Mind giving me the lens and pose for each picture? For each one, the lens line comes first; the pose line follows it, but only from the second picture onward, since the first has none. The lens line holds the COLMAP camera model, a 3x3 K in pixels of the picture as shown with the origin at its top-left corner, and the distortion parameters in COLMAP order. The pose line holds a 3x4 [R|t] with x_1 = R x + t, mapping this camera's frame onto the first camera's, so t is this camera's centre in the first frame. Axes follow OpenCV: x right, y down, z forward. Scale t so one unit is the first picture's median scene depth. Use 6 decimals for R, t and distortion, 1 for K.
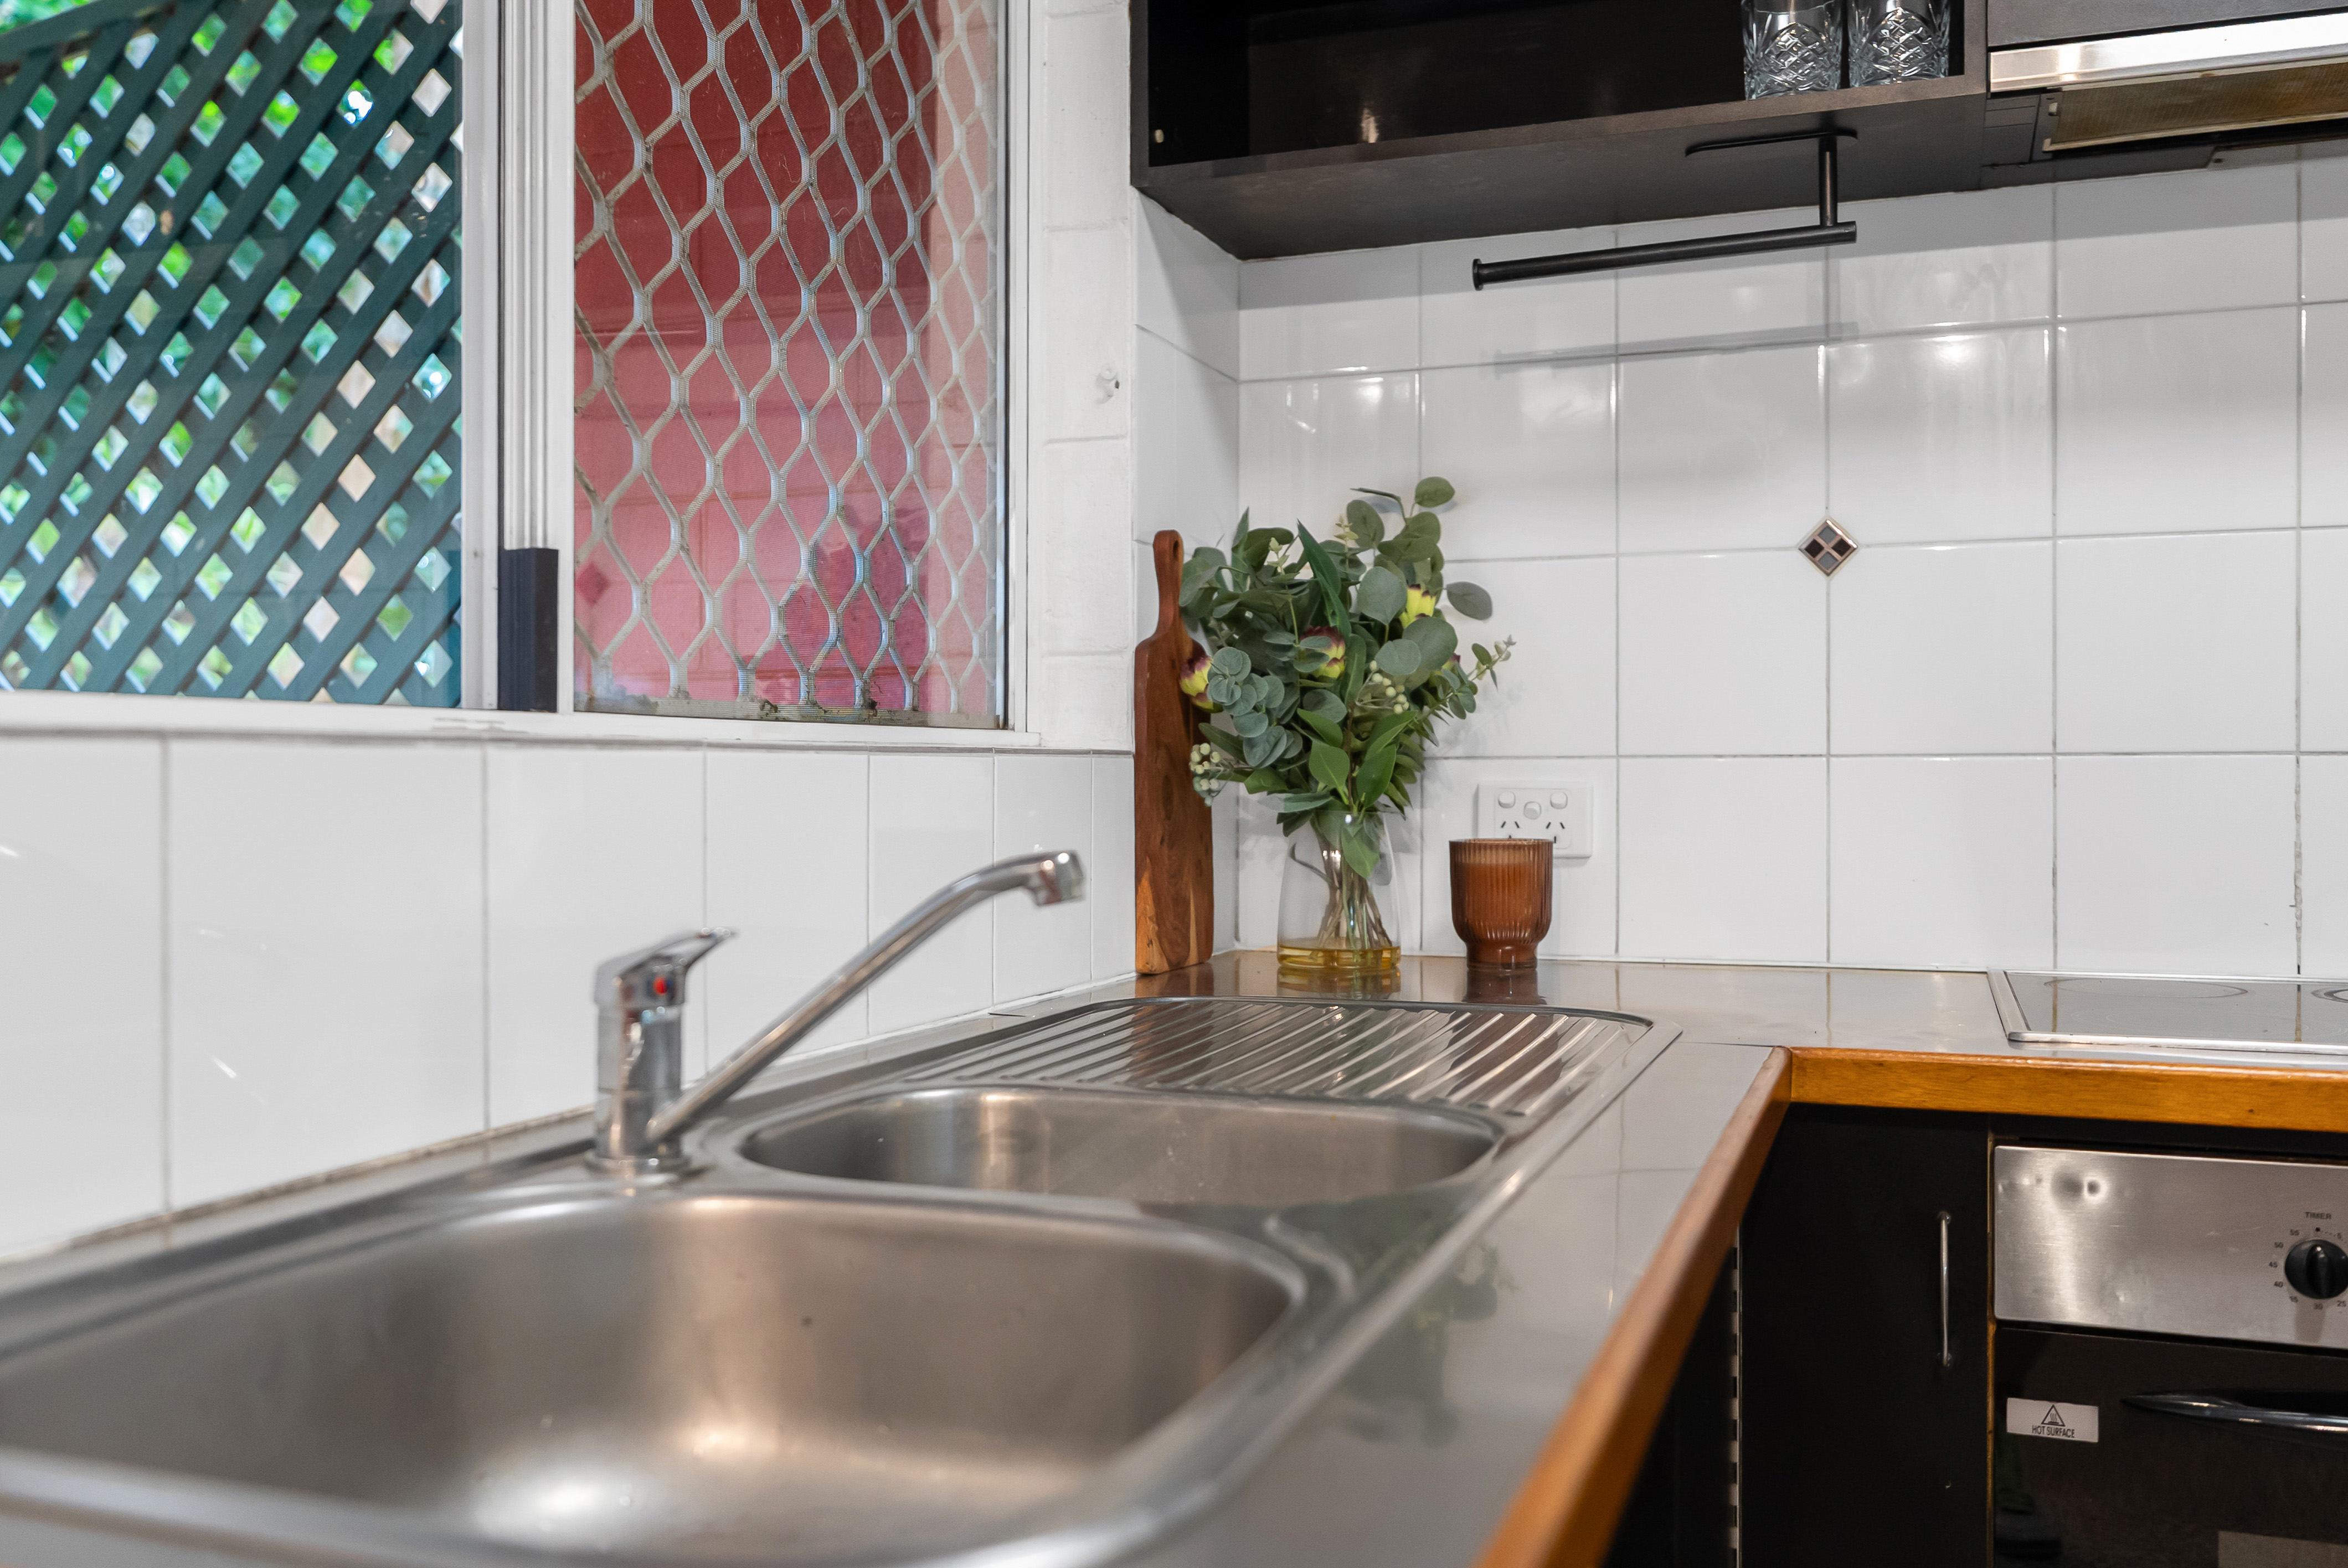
lens RADIAL K [[2018.7, 0, 1172.3], [0, 2018.7, 773.3], [0, 0, 1]] dist [-0.003472, -0.014504]
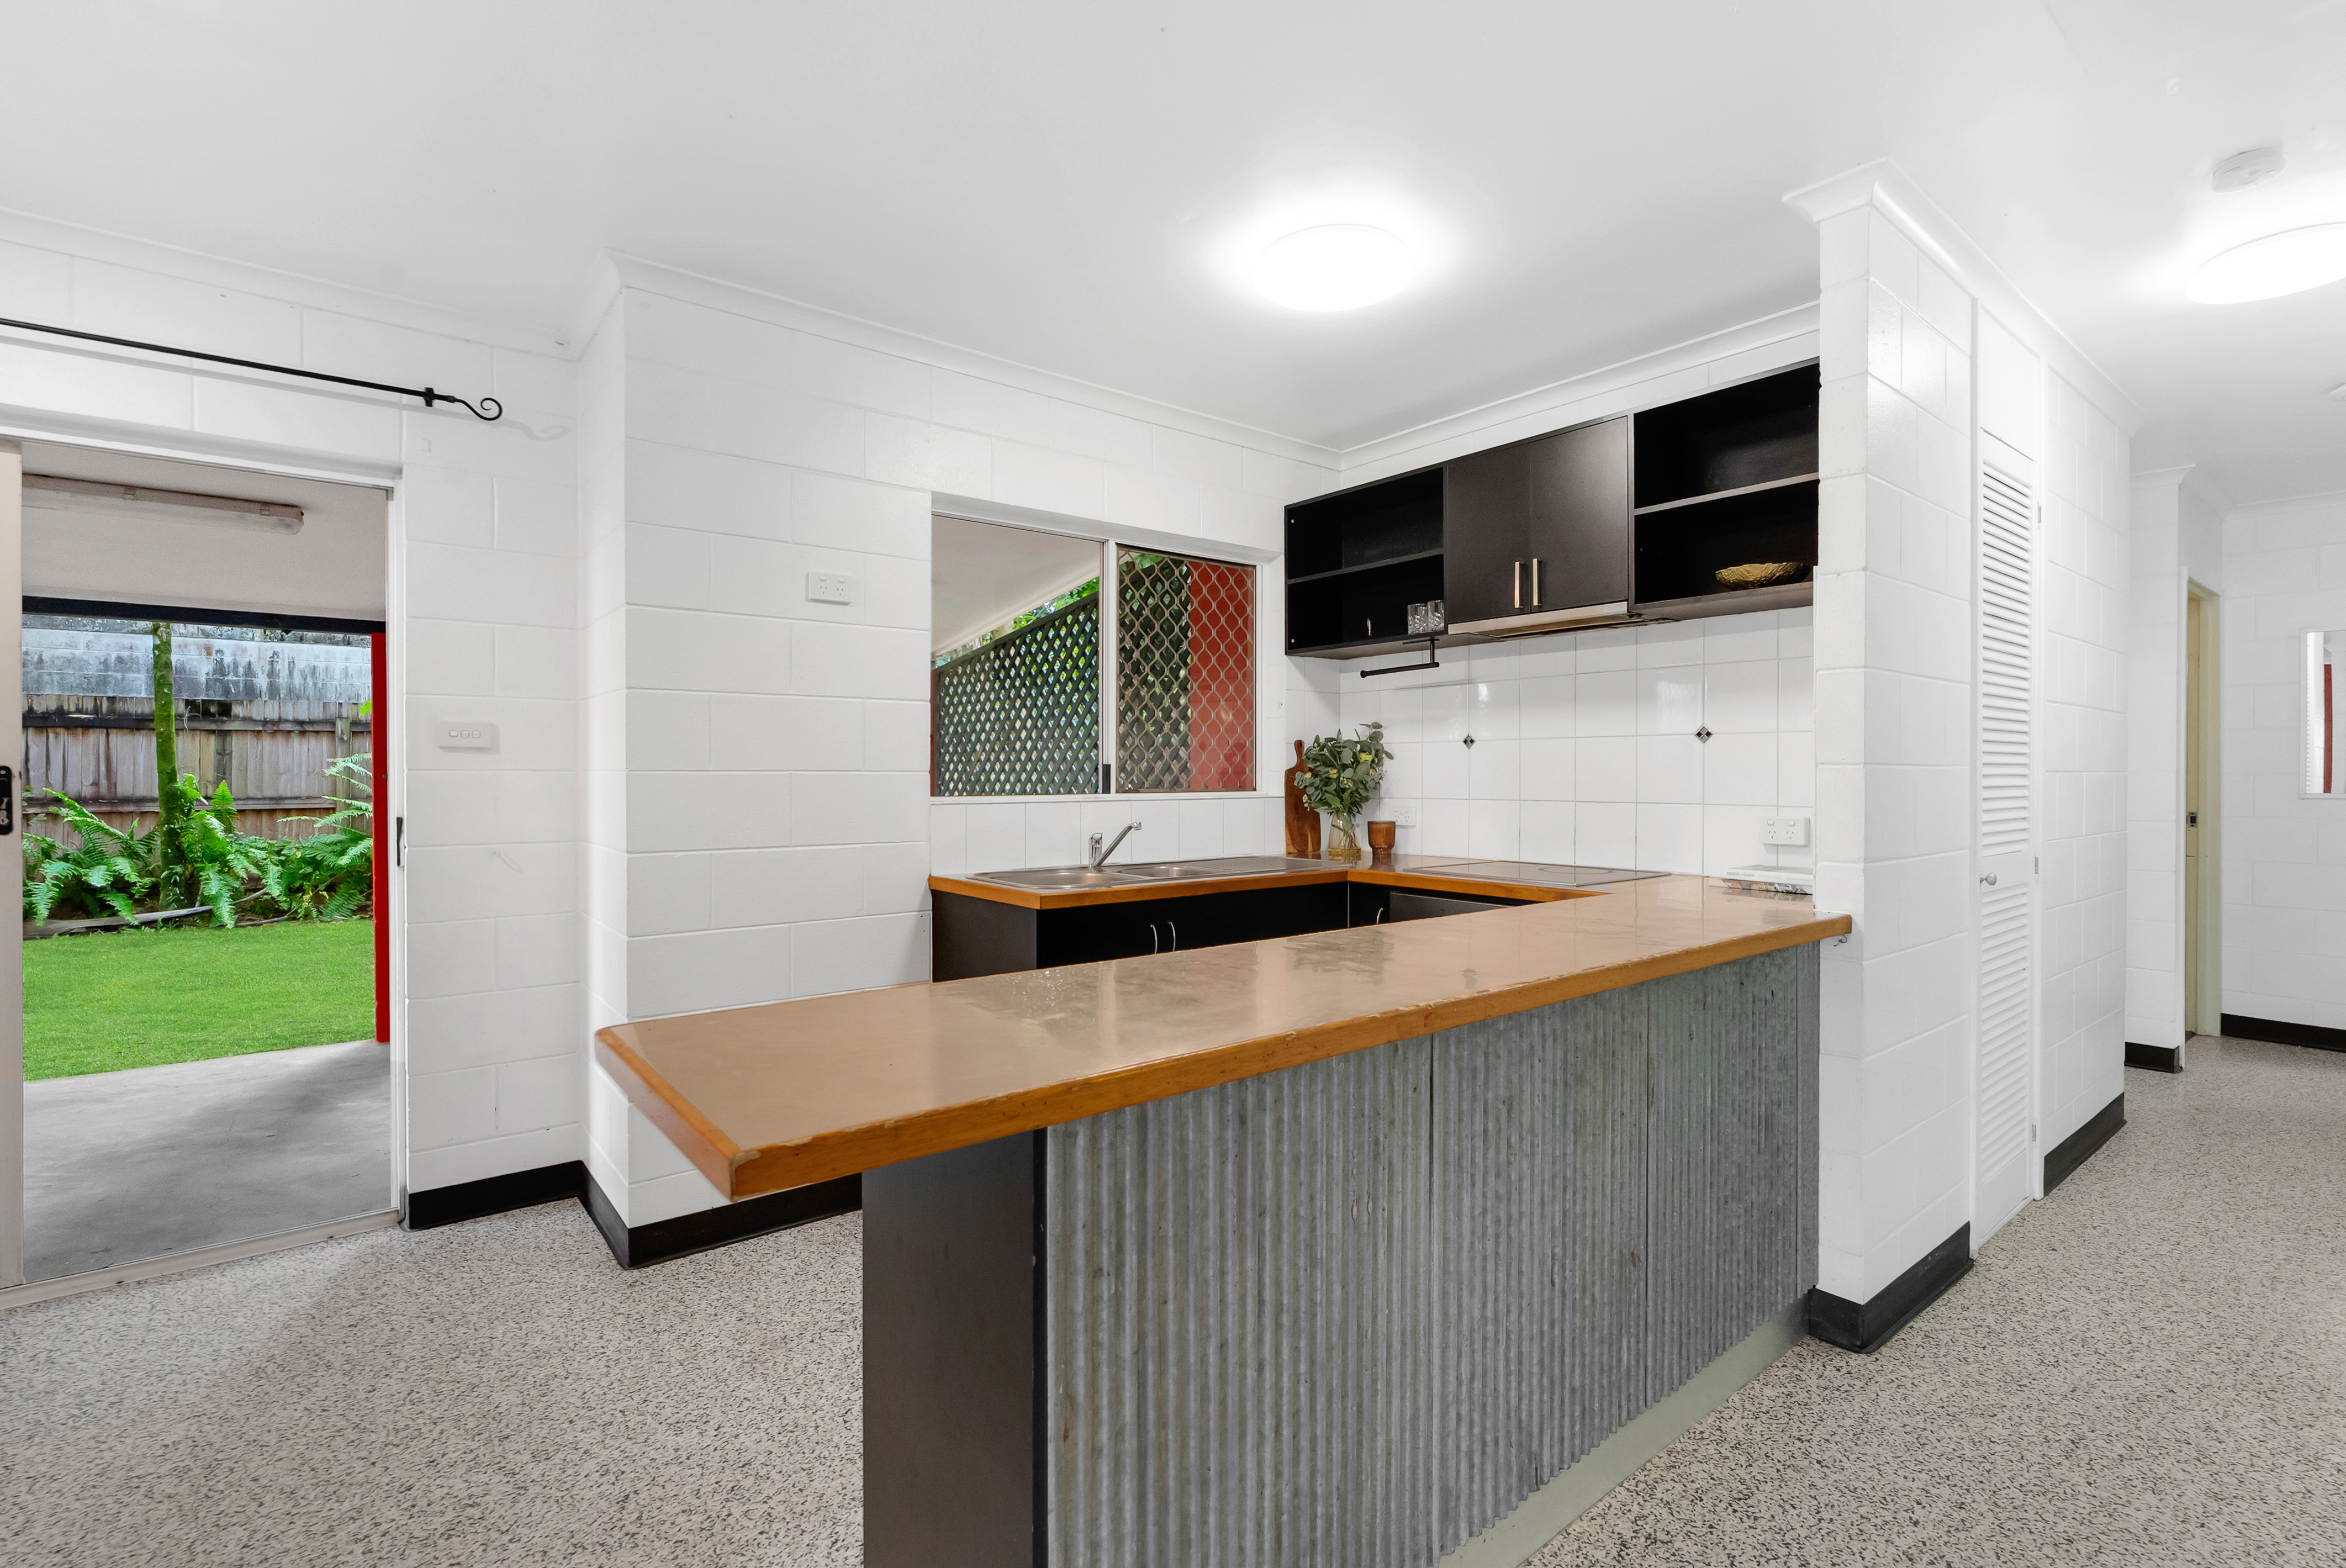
lens RADIAL K [[1068.6, 0, 1174.4], [0, 1068.6, 781.1], [0, 0, 1]] dist [0.003128, 0.000096]
pose [[0.859916, 0.002877, -0.510428, 0.867888], [0.001638, 0.999963, 0.008395, -0.060047], [0.510433, -0.008055, 0.859880, -0.921288]]
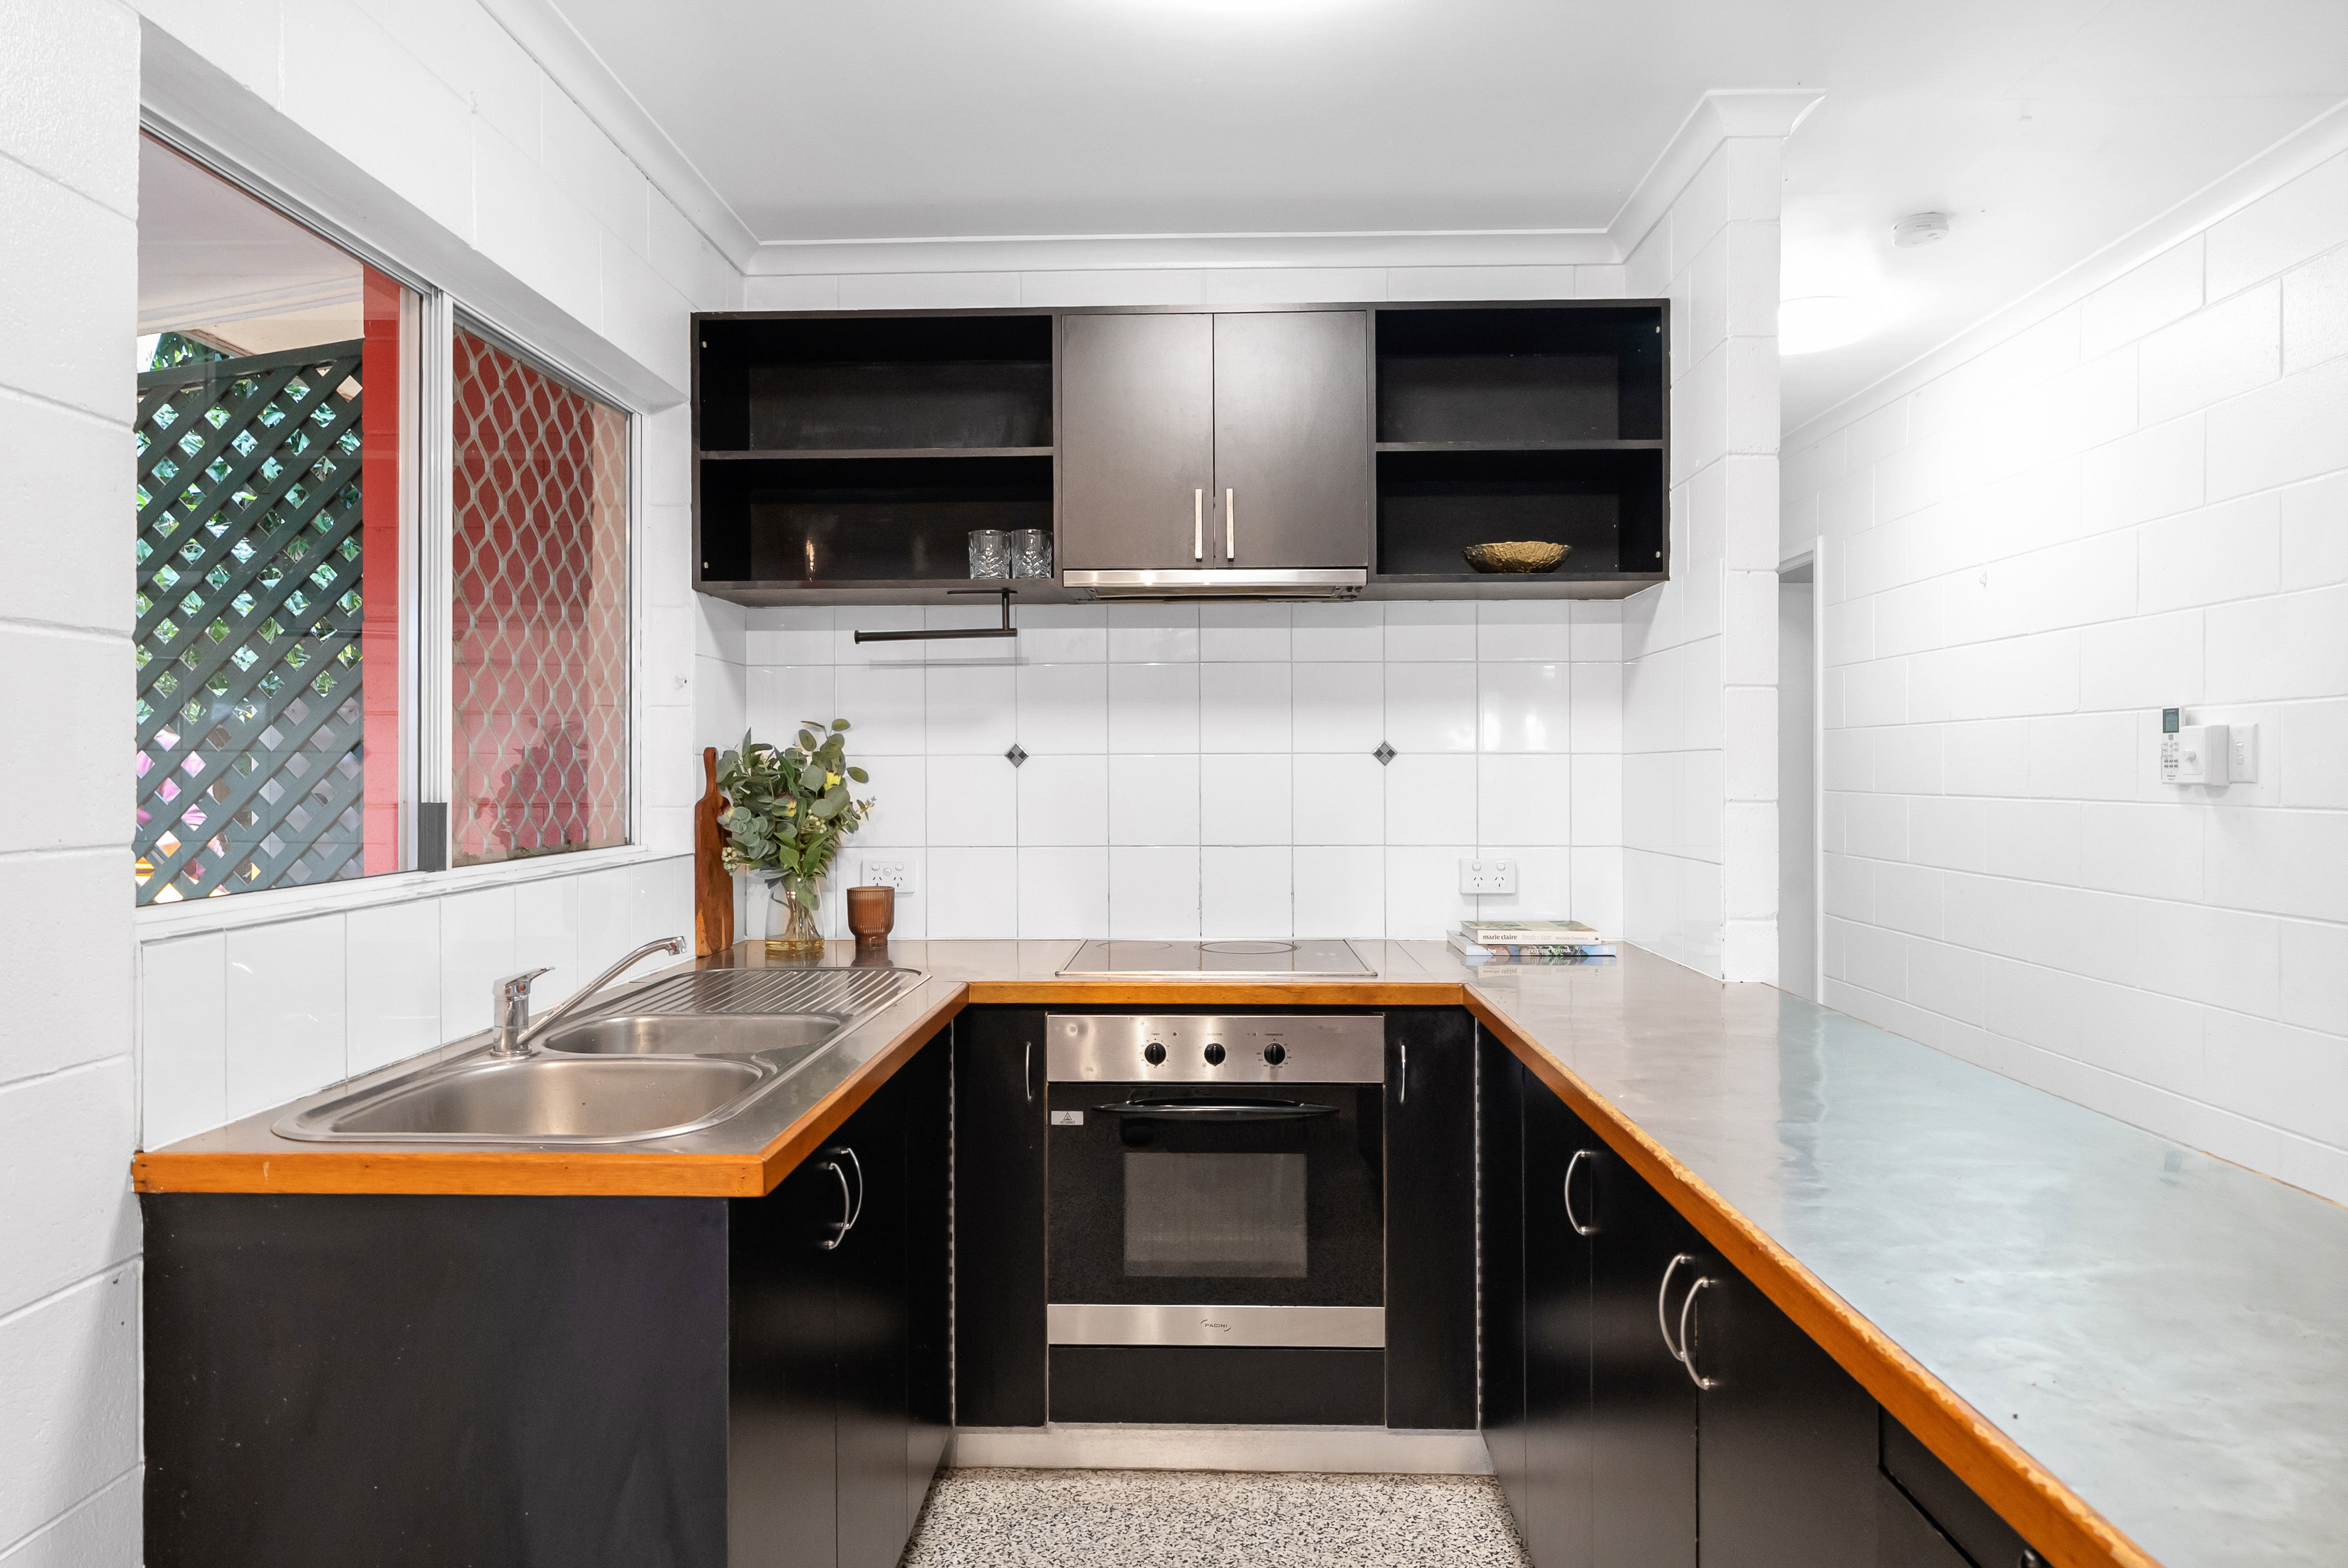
lens RADIAL K [[1361.2, 0, 1179.6], [0, 1361.2, 778.1], [0, 0, 1]] dist [-0.021006, -0.001223]
pose [[0.943858, -0.002943, 0.330337, -0.008644], [0.002080, 0.999993, 0.002964, -0.092995], [-0.330344, -0.002111, 0.943858, -0.524165]]
